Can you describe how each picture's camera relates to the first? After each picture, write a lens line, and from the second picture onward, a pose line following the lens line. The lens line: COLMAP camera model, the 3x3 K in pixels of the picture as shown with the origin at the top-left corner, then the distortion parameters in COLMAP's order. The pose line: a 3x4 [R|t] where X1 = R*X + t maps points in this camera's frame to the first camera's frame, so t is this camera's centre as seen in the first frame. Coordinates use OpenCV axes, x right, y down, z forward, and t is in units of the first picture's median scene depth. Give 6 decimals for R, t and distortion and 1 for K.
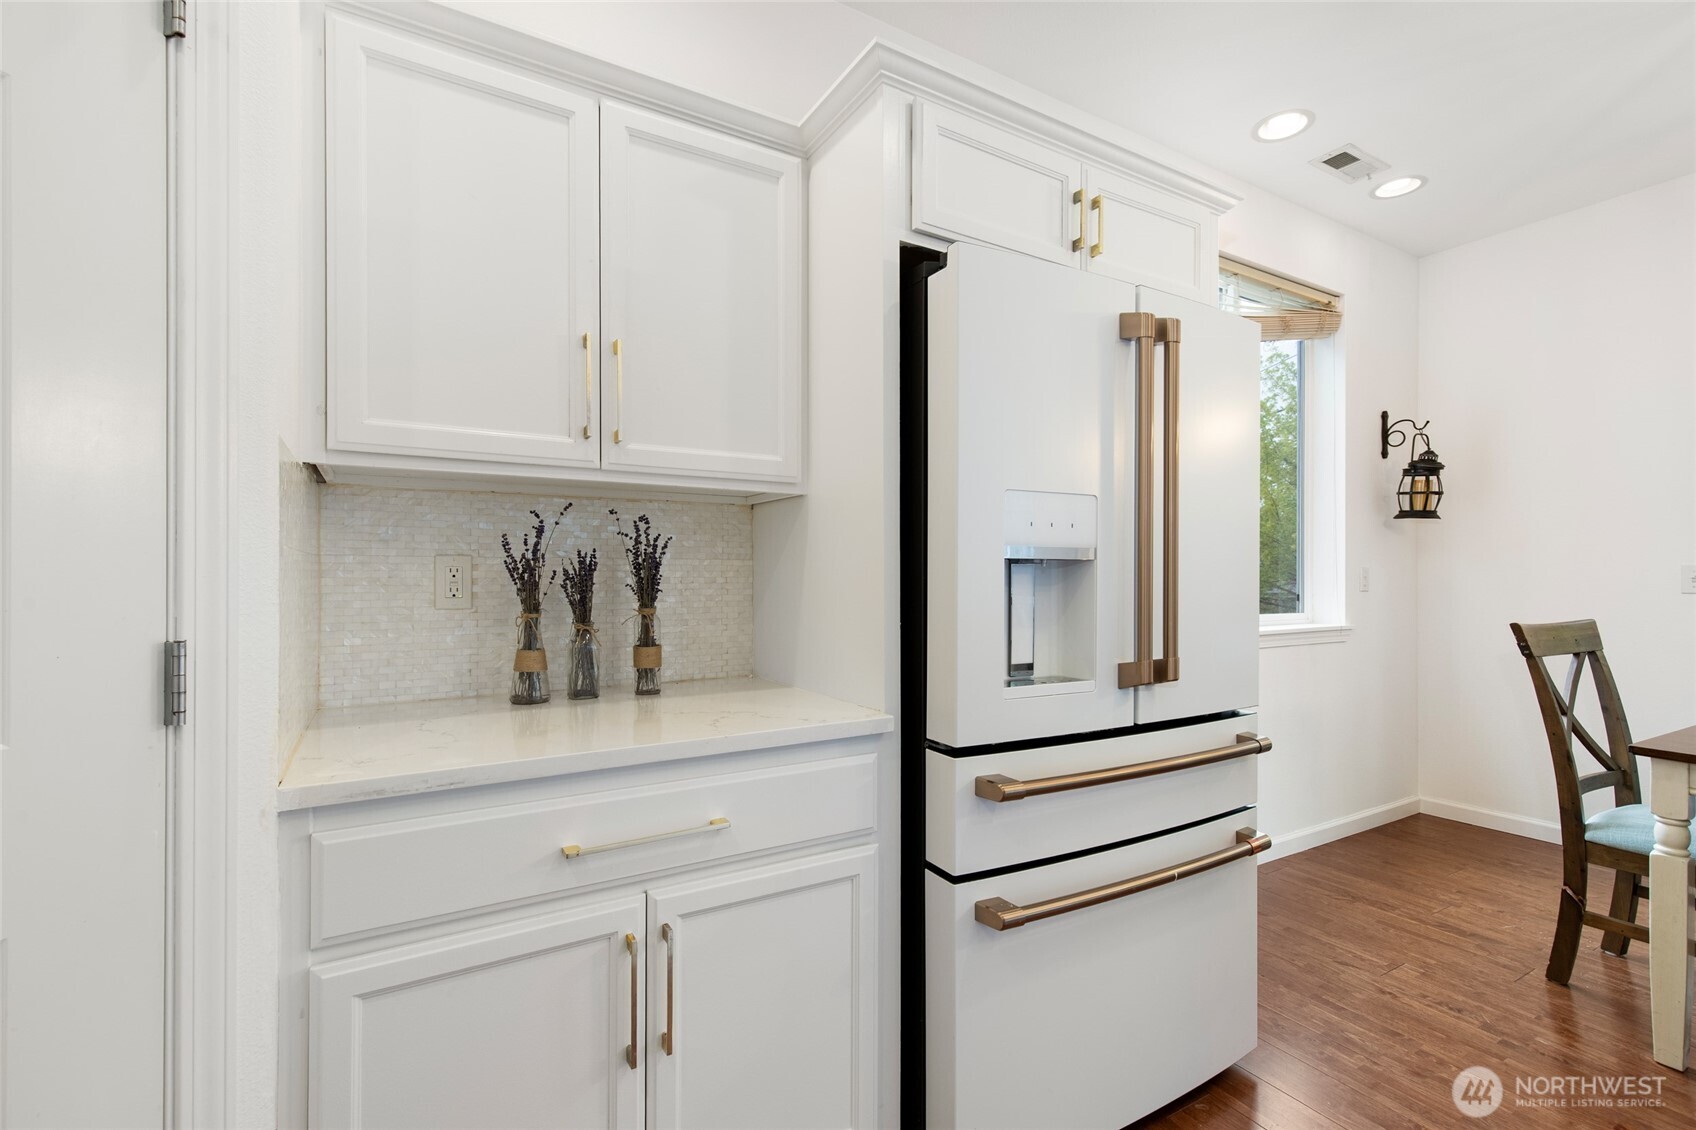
lens RADIAL K [[762.9, 0, 846.8], [0, 762.9, 569.6], [0, 0, 1]] dist [-0.000902, -0.000028]
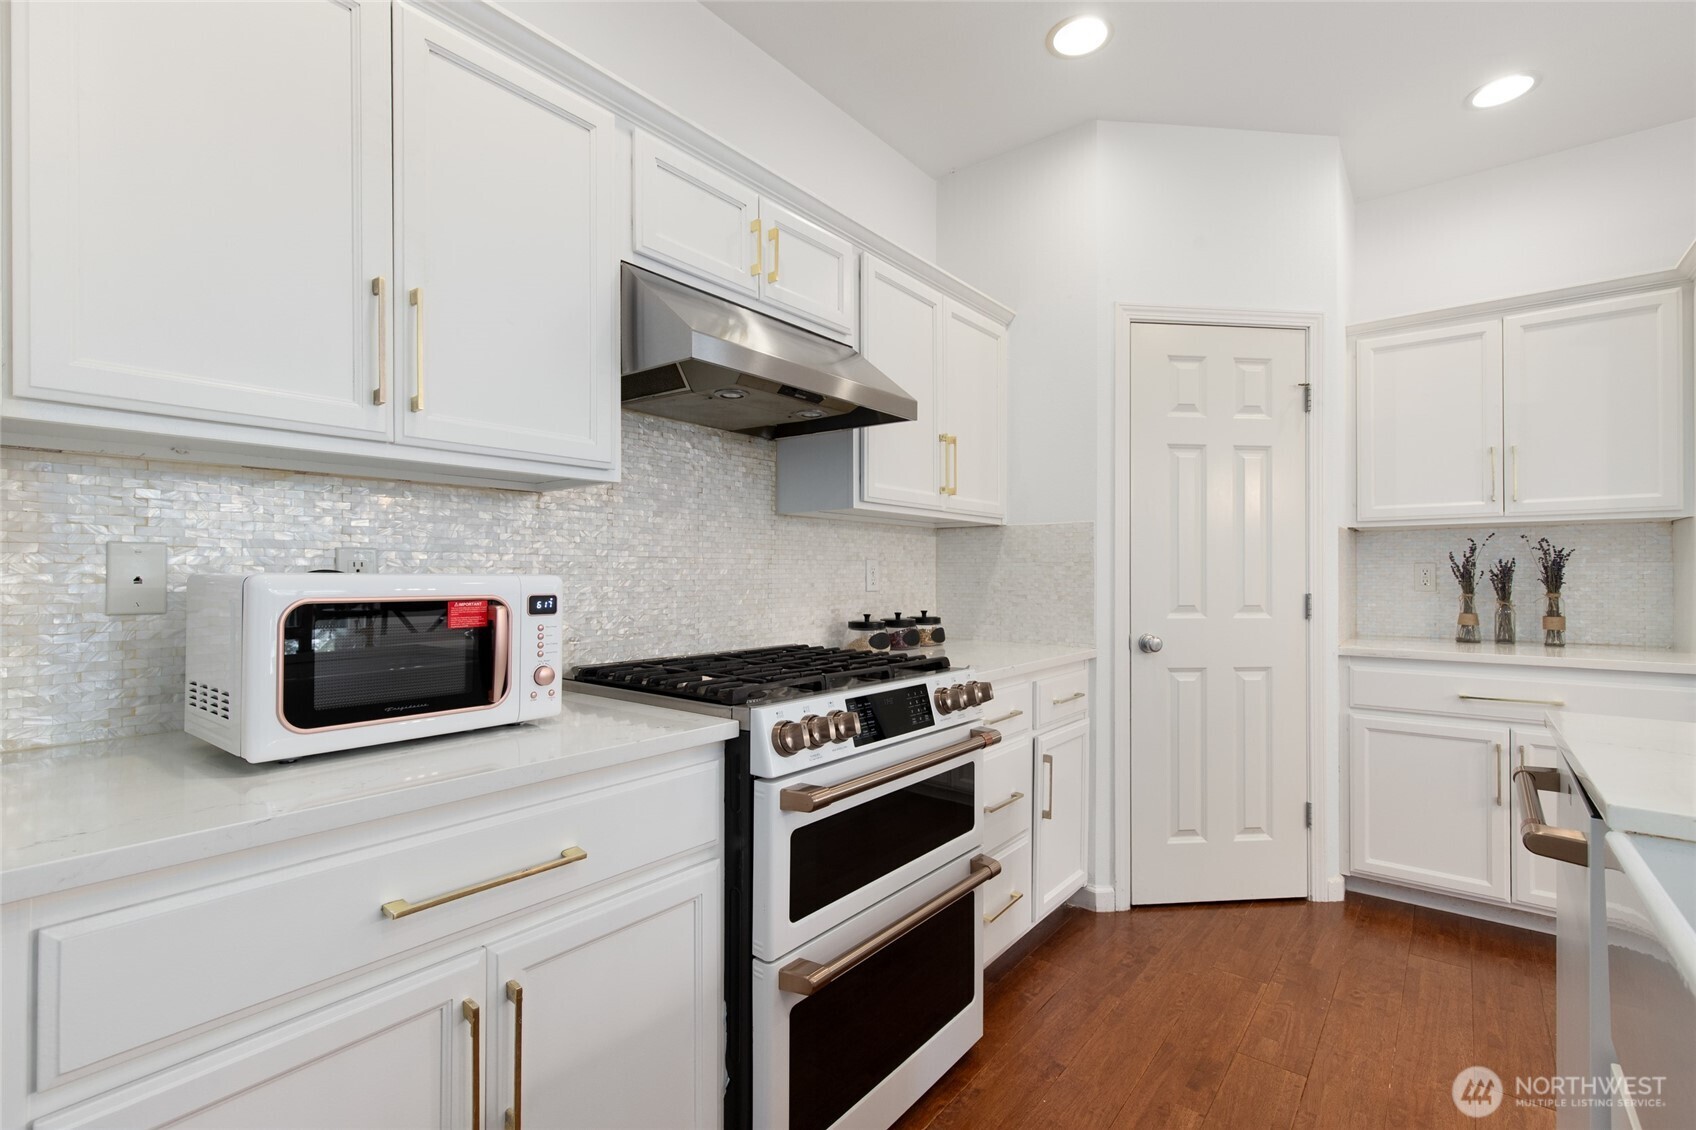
lens RADIAL K [[771.5, 0, 849.2], [0, 771.5, 577.0], [0, 0, 1]] dist [0.006607, 0.000261]
pose [[0.357815, 0.001451, -0.933791, 0.806973], [0.008151, 0.999956, 0.004677, -0.005051], [0.933757, -0.009285, 0.357787, -1.080718]]
